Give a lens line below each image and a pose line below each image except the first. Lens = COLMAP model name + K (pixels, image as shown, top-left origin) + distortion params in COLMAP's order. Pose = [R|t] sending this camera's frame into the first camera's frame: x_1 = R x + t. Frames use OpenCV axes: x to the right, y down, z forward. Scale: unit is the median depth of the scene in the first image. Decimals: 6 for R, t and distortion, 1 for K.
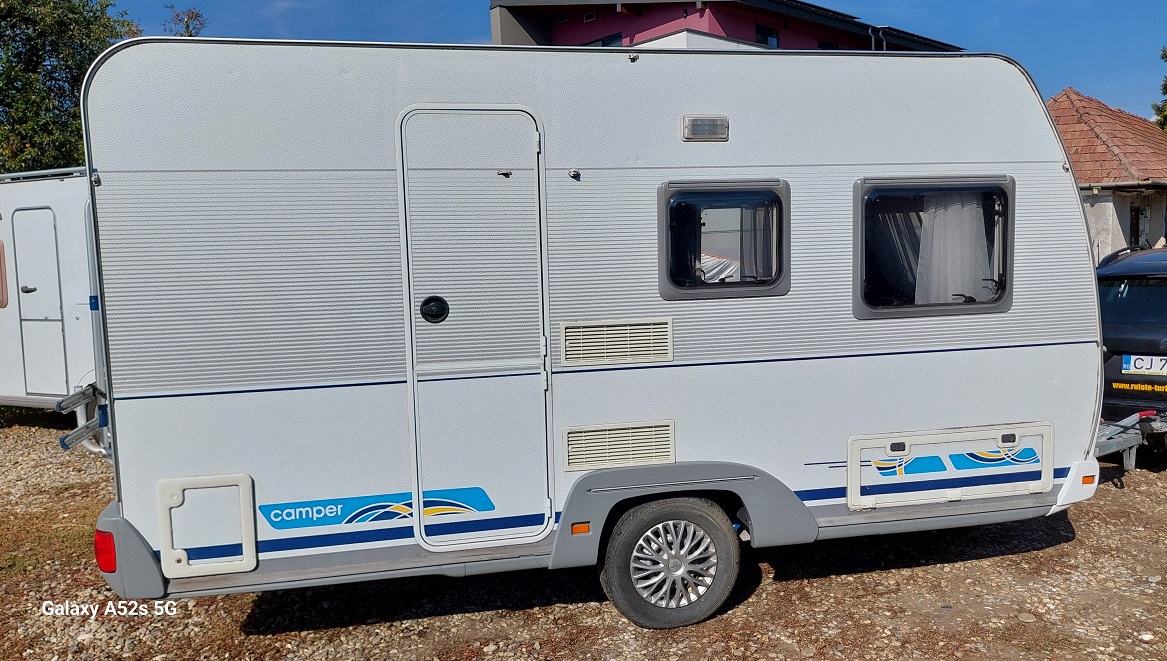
lens RADIAL K [[837.3, 0, 583.5], [0, 837.3, 330.5], [0, 0, 1]] dist [0.036700, -0.002340]
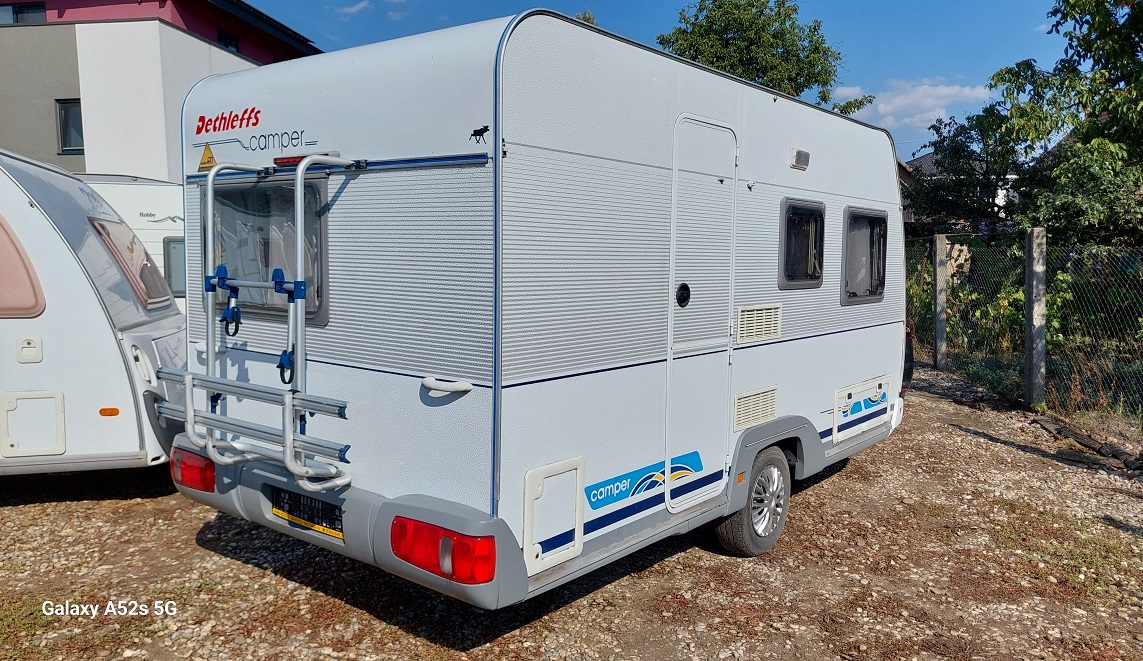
lens RADIAL K [[850.6, 0, 571.5], [0, 850.6, 330.5], [0, 0, 1]] dist [0.045625, -0.002727]
pose [[0.764933, -0.022025, 0.643733, -1.008795], [0.041270, 0.999038, -0.014858, 0.033081], [-0.642786, 0.037932, 0.765106, 0.215439]]
